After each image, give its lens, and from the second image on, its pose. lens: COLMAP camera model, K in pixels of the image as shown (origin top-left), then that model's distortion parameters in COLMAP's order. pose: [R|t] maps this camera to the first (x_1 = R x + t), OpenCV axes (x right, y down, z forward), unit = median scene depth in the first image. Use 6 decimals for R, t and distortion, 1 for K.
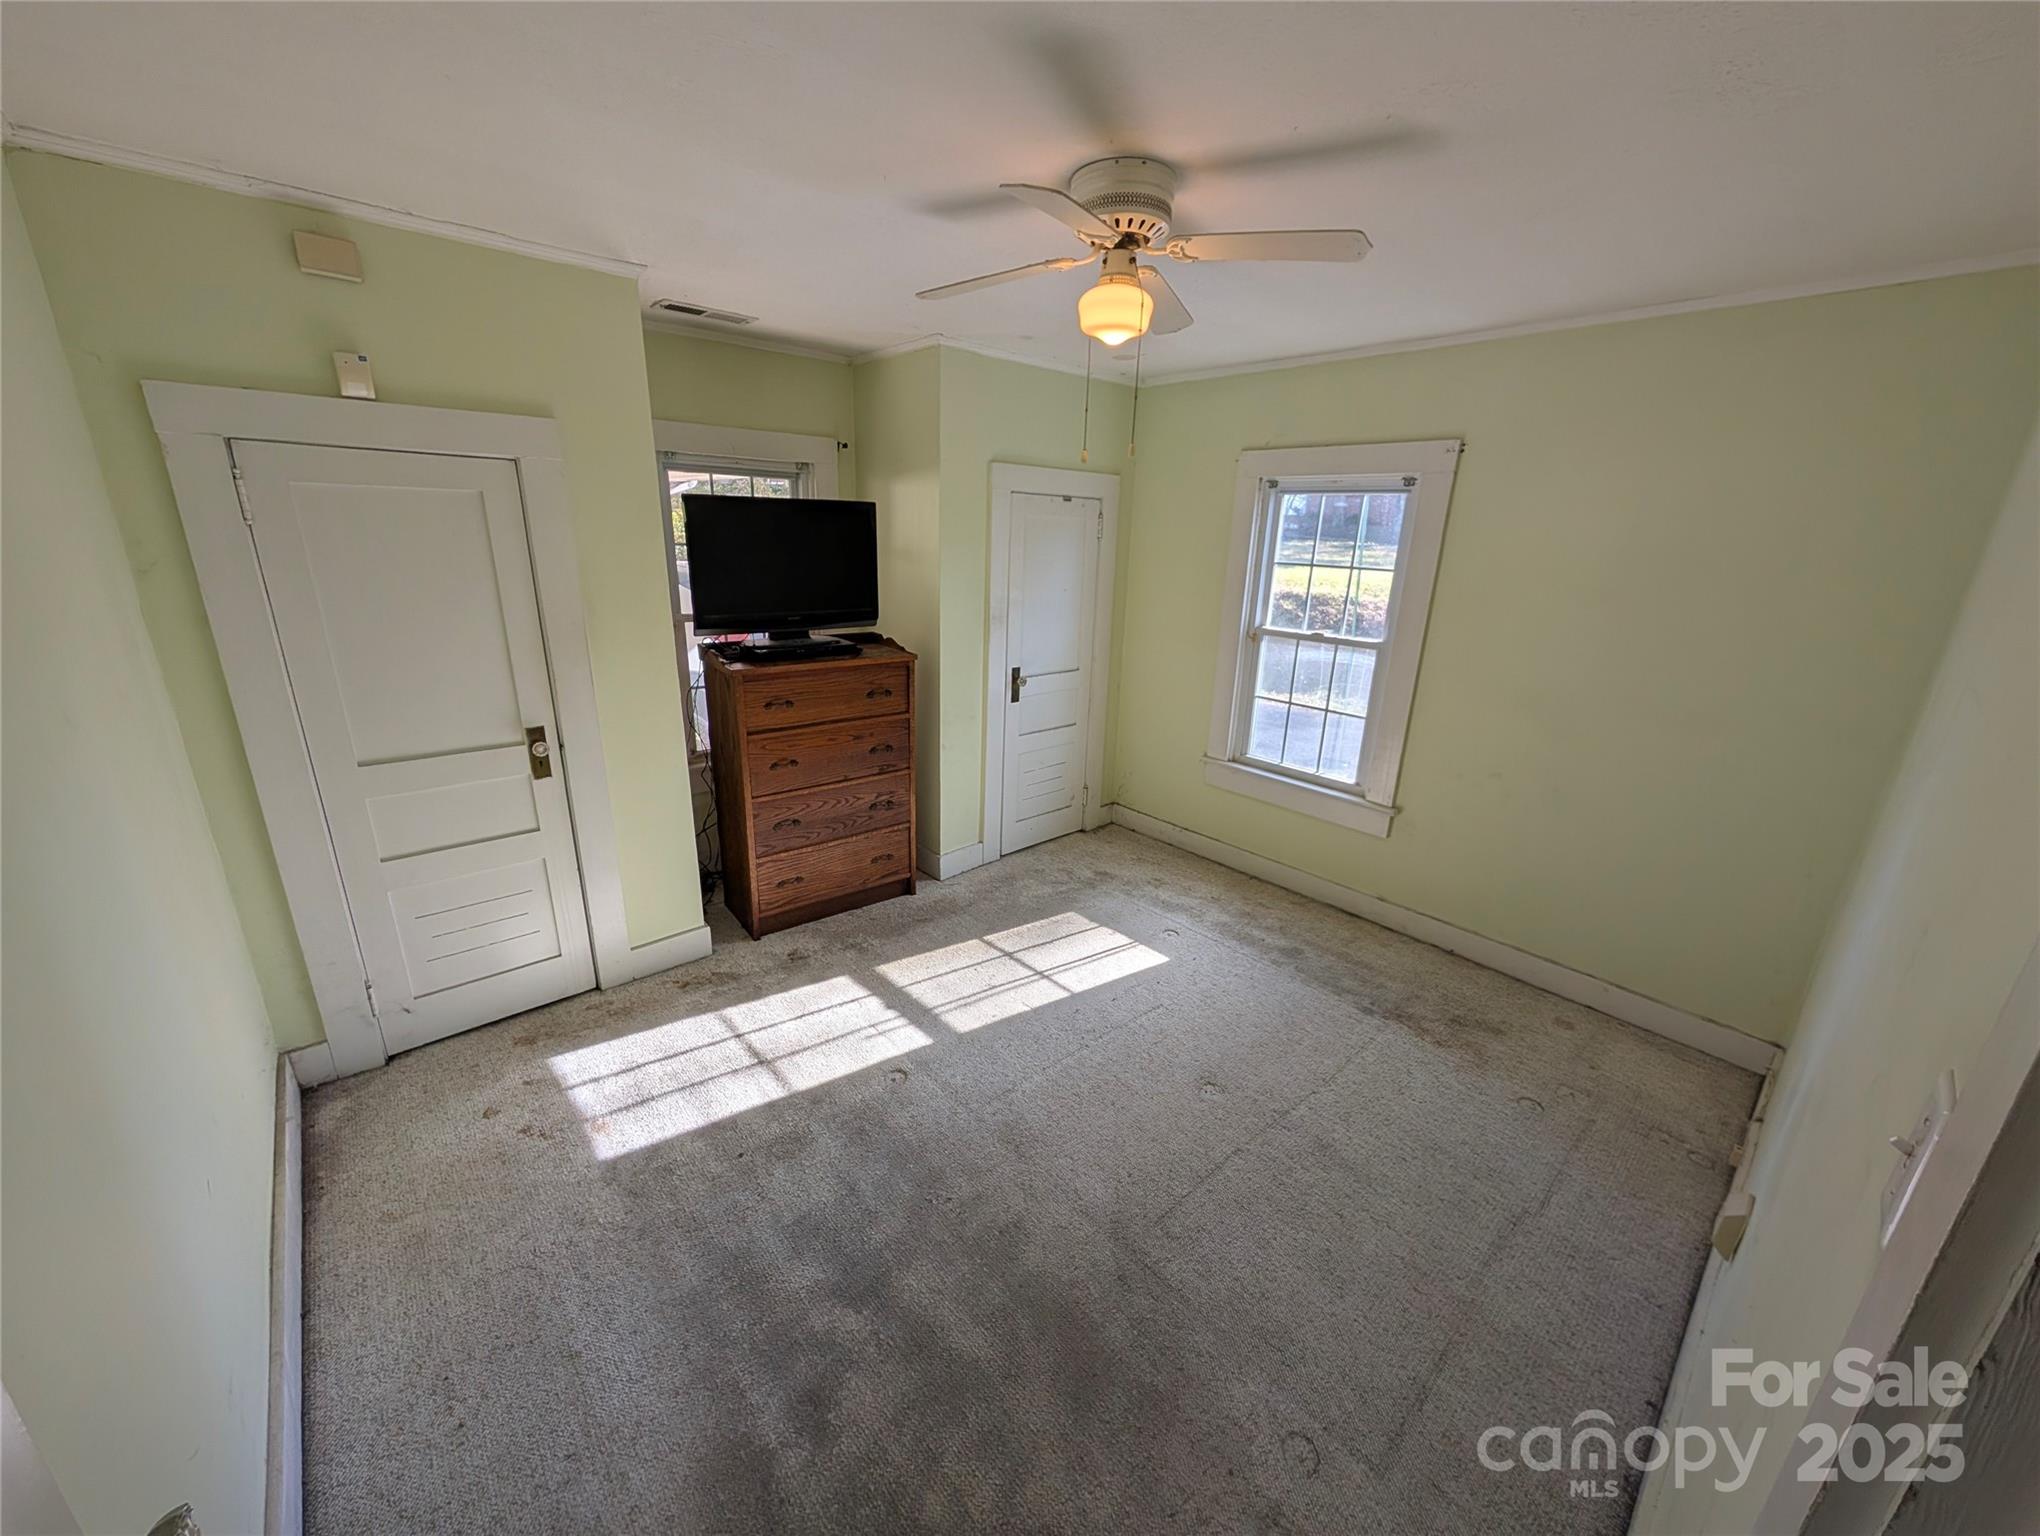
lens RADIAL K [[769.6, 0, 1019.0], [0, 769.6, 764.1], [0, 0, 1]] dist [0.001687, 0.000357]
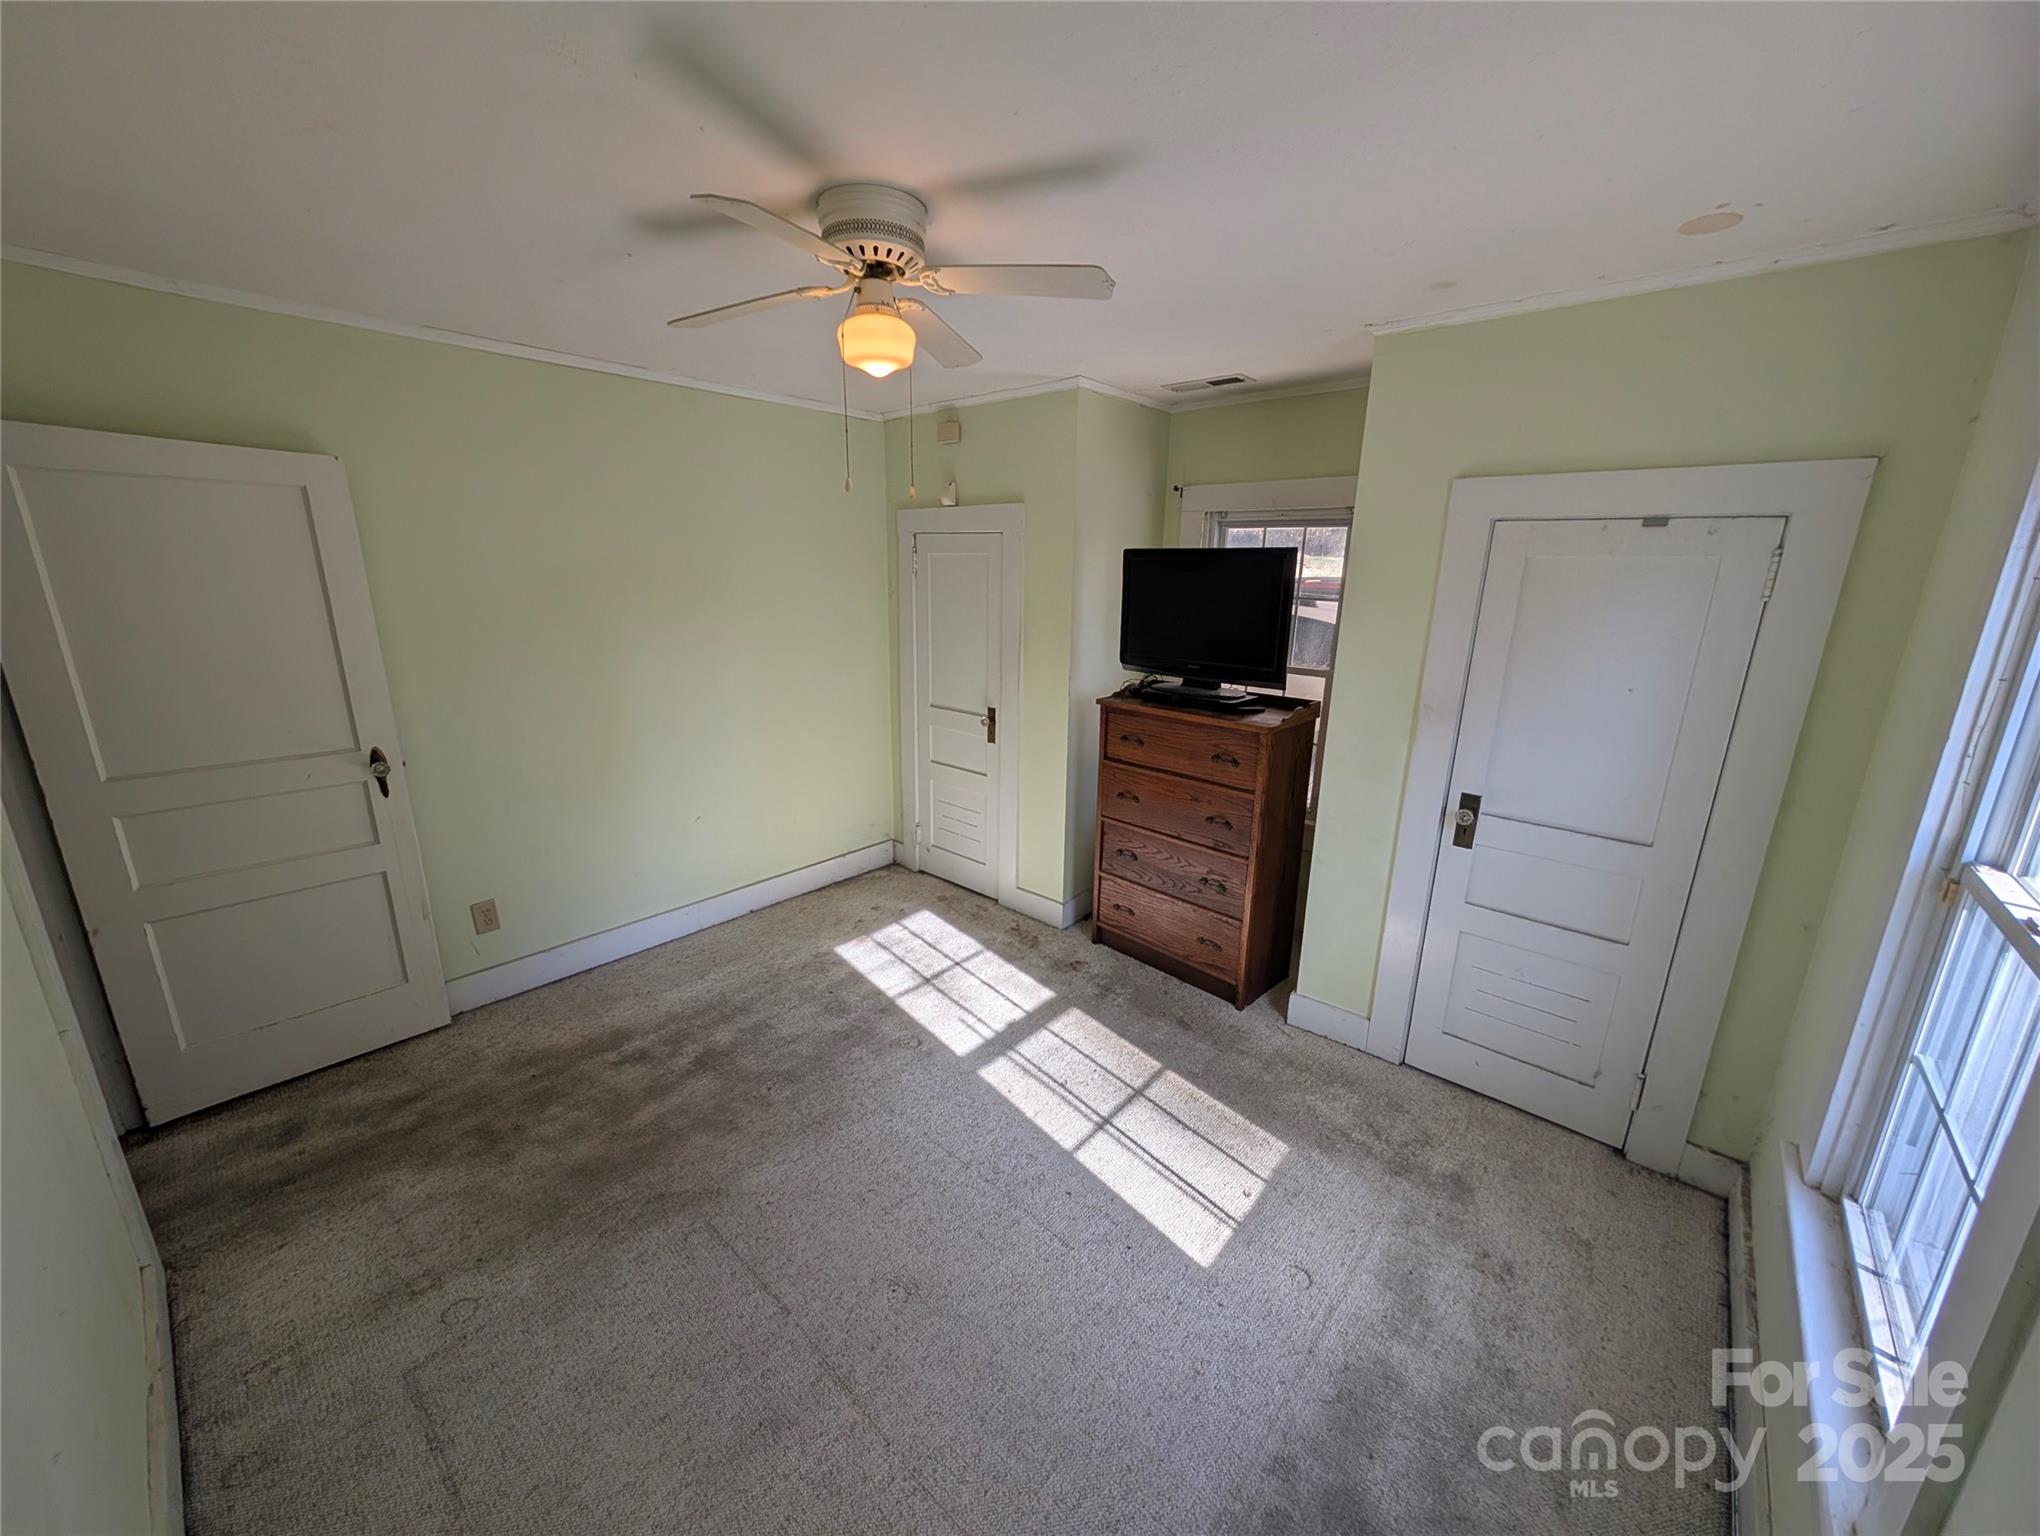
lens RADIAL K [[769.6, 0, 1019.0], [0, 769.6, 765.6], [0, 0, 1]] dist [0.001687, 0.000357]
pose [[0.119472, 0.225683, -0.966847, 0.709313], [-0.301841, 0.935984, 0.181181, -0.191717], [0.945843, 0.270188, 0.179944, 0.677161]]
